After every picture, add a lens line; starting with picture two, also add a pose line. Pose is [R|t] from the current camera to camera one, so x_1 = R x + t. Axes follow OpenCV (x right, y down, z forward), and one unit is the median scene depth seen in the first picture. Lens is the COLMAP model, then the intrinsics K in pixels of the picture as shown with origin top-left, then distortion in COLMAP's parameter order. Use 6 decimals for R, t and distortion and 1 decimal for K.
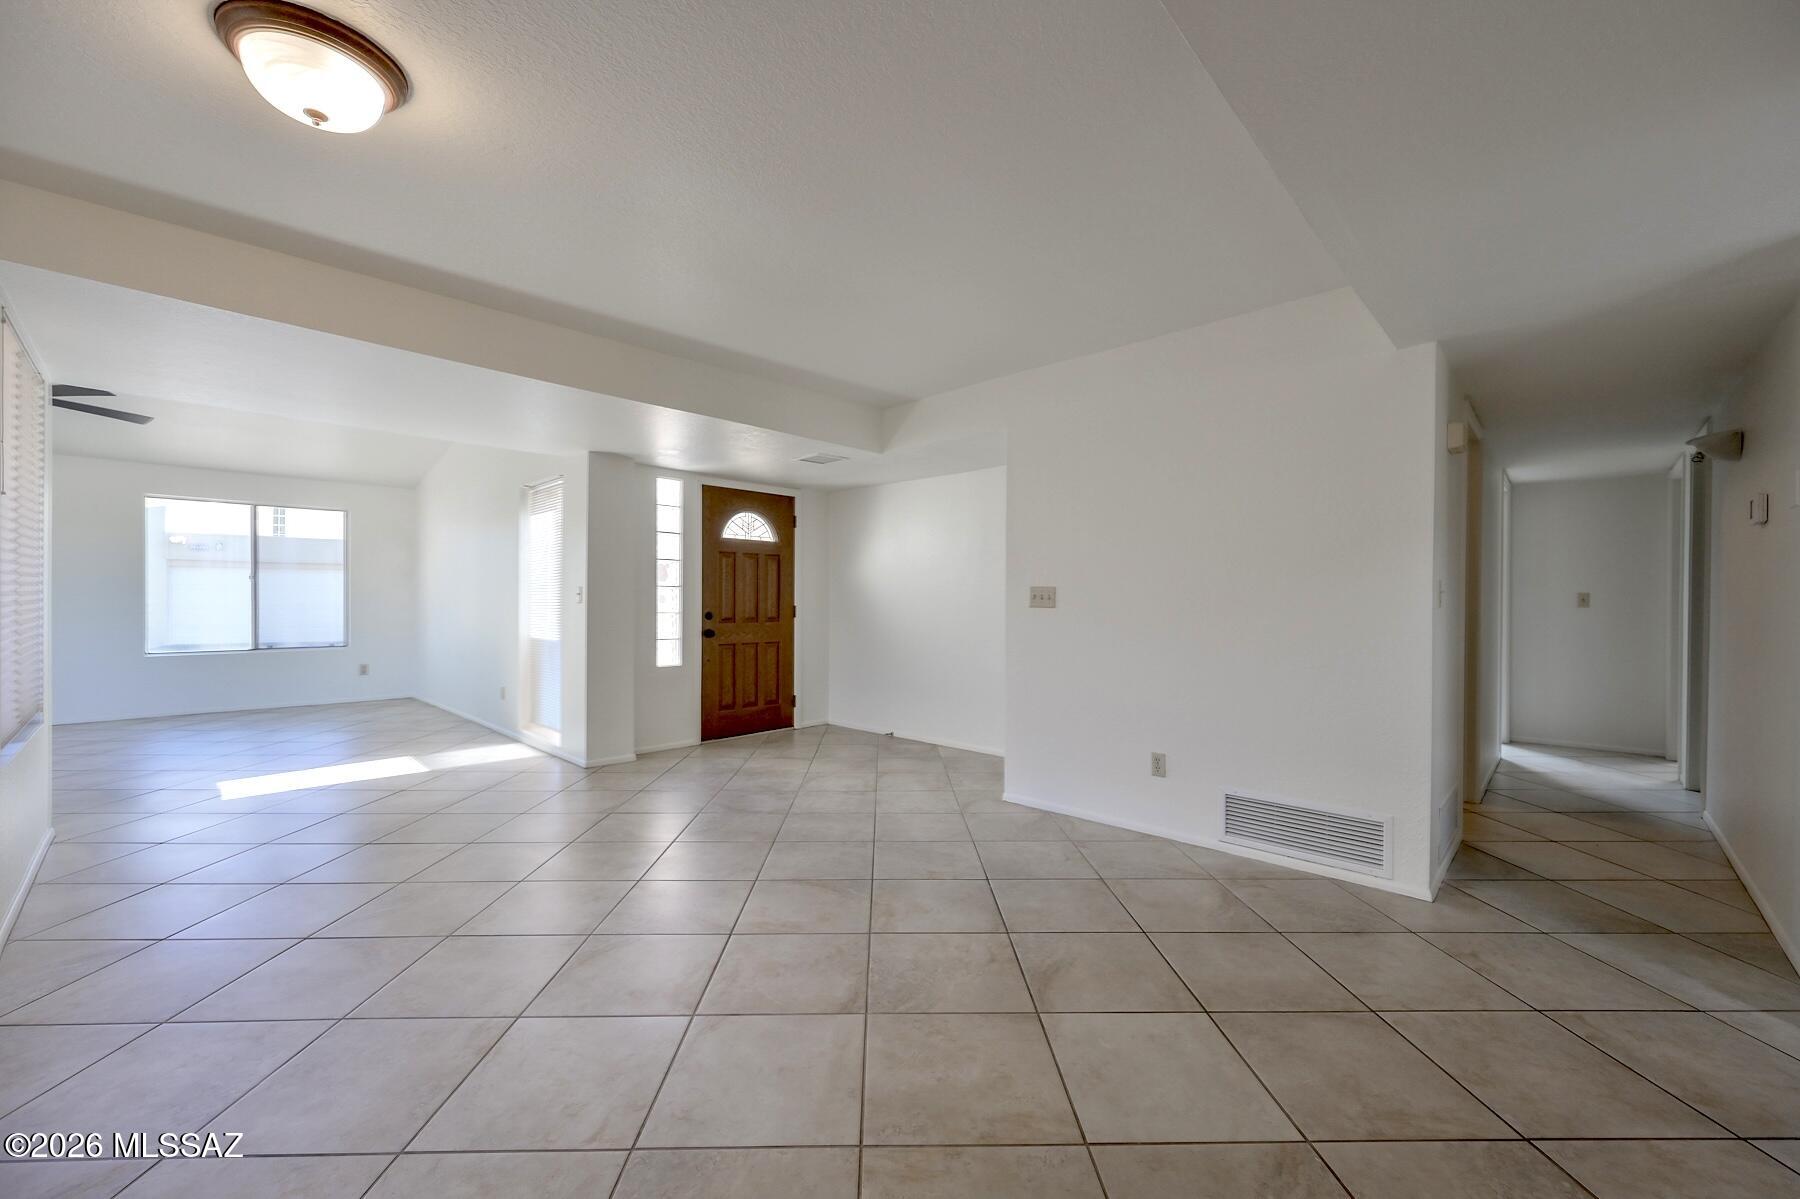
lens RADIAL K [[706.3, 0, 901.4], [0, 706.3, 602.2], [0, 0, 1]] dist [0.001604, 0.000061]
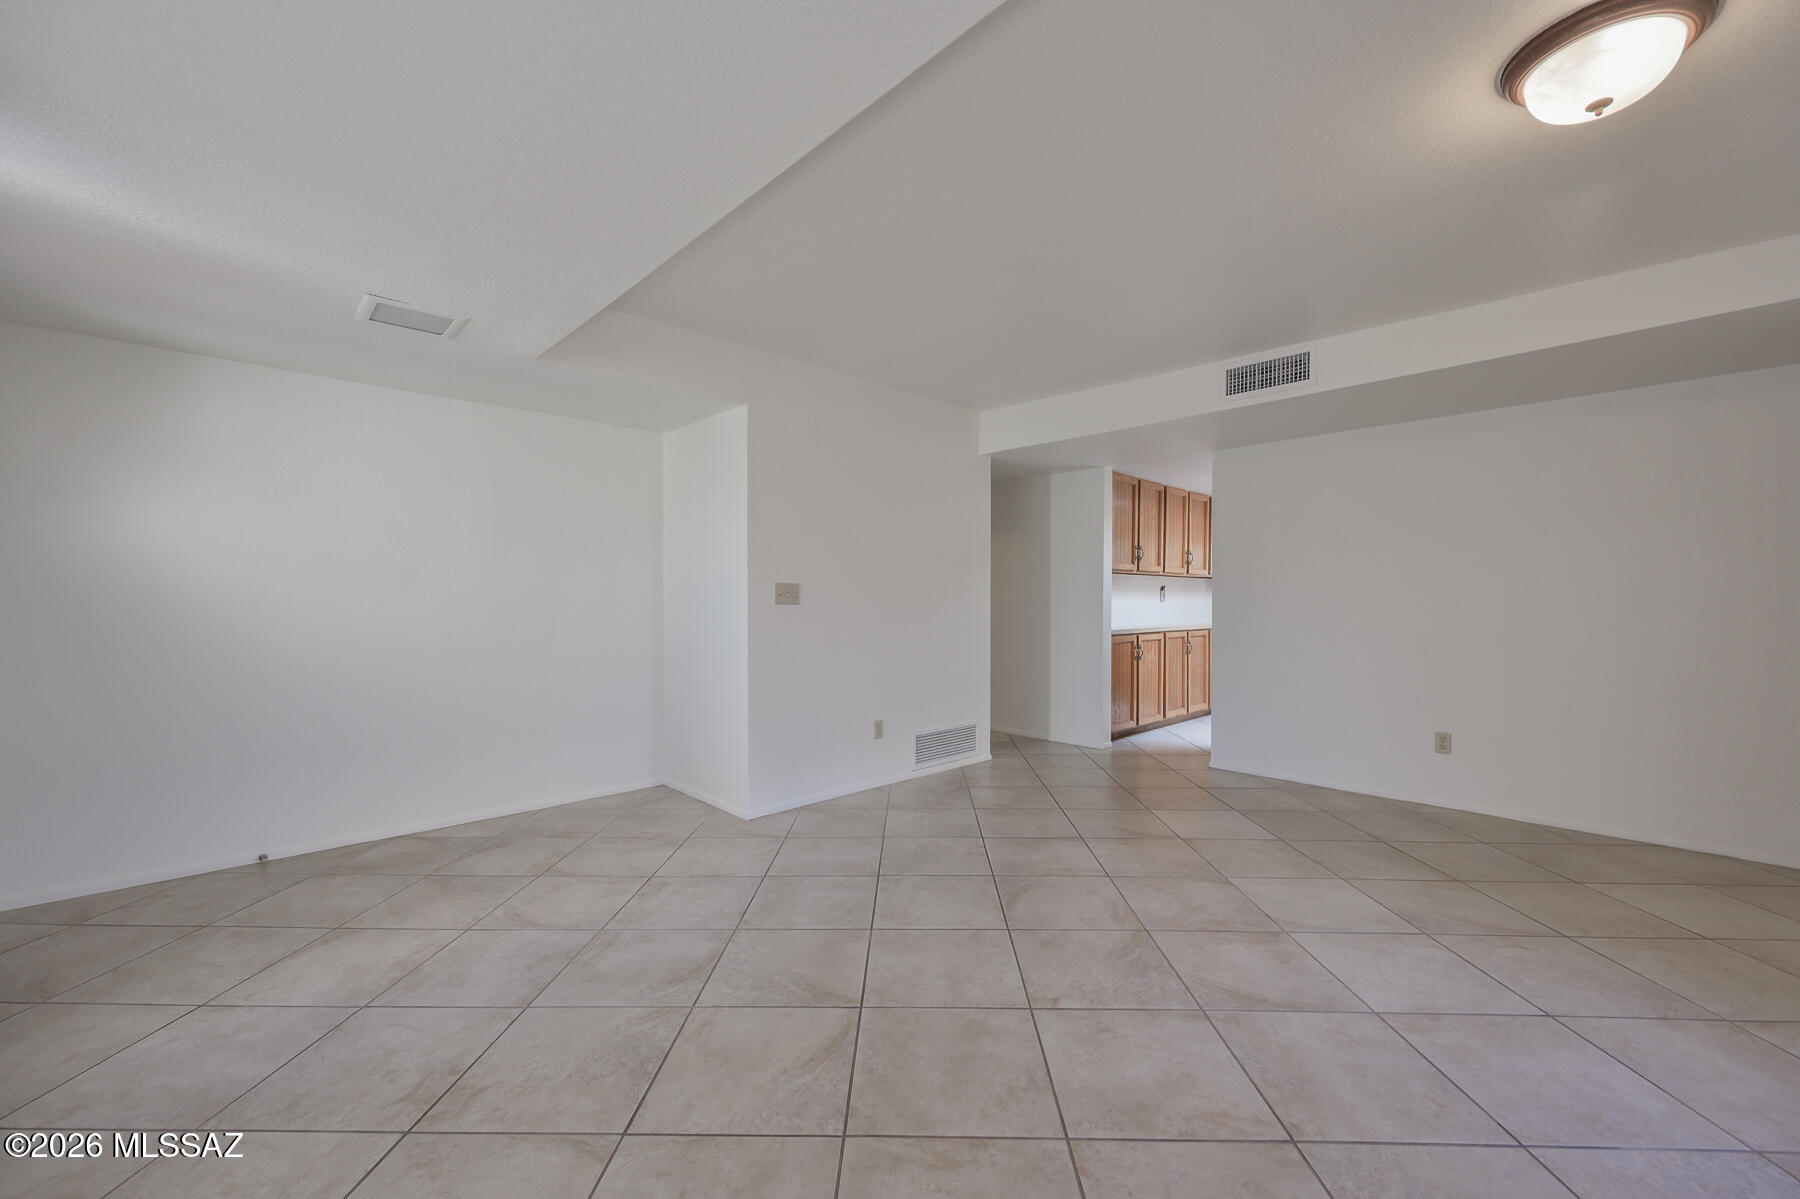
lens RADIAL K [[706.3, 0, 897.8], [0, 706.3, 598.2], [0, 0, 1]] dist [0.001604, 0.000061]
pose [[0.042173, -0.002977, 0.999106, -0.951189], [-0.002995, 0.999991, 0.003106, -0.006346], [-0.999106, -0.003123, 0.042164, 0.987491]]
